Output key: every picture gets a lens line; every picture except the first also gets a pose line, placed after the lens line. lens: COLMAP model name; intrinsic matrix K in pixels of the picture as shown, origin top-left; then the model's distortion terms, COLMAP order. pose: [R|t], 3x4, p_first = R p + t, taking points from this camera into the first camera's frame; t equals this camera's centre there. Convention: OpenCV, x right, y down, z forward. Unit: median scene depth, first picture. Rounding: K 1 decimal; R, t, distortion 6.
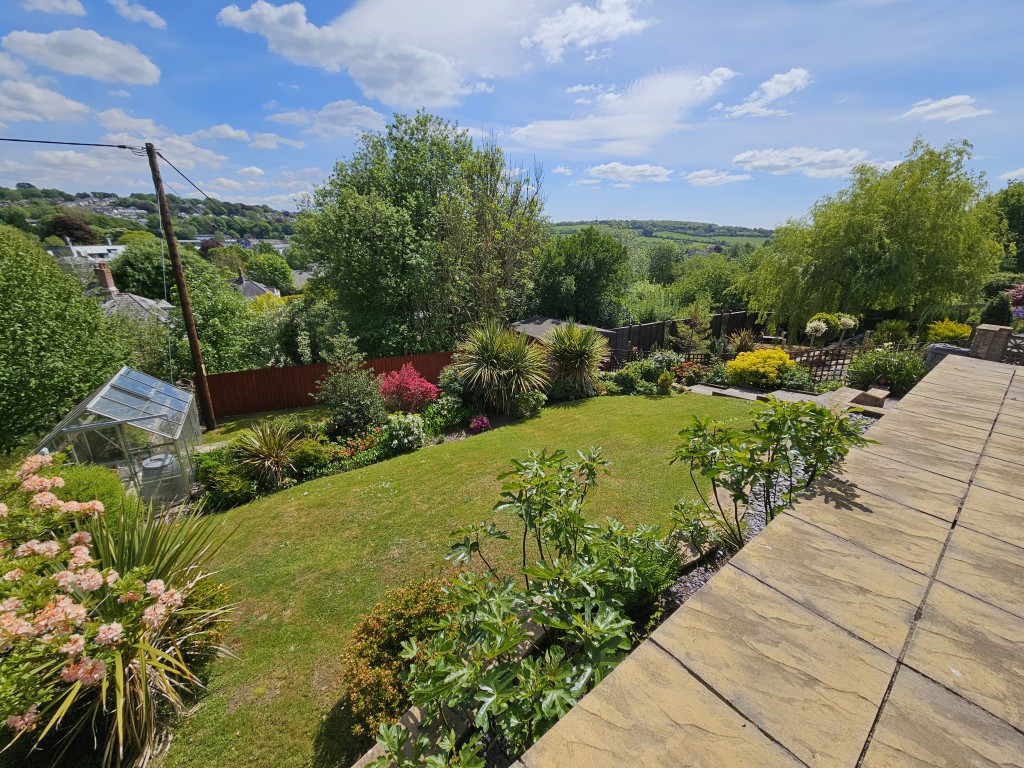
lens RADIAL K [[414.8, 0, 511.6], [0, 414.8, 384.6], [0, 0, 1]] dist [-0.001259, 0.000391]
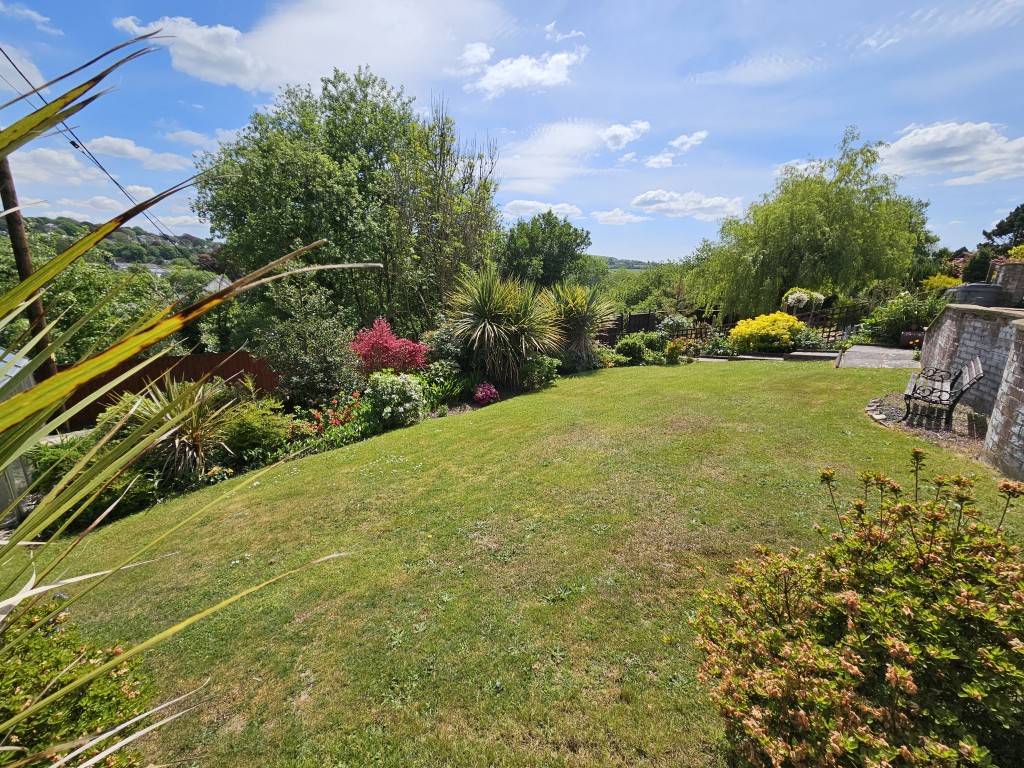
lens RADIAL K [[414.8, 0, 510.6], [0, 414.8, 384.1], [0, 0, 1]] dist [-0.001259, 0.000391]
pose [[0.979463, -0.035414, 0.198489, -0.180881], [0.049487, 0.996566, -0.066393, 0.126818], [-0.195456, 0.074852, 0.977852, 0.244336]]
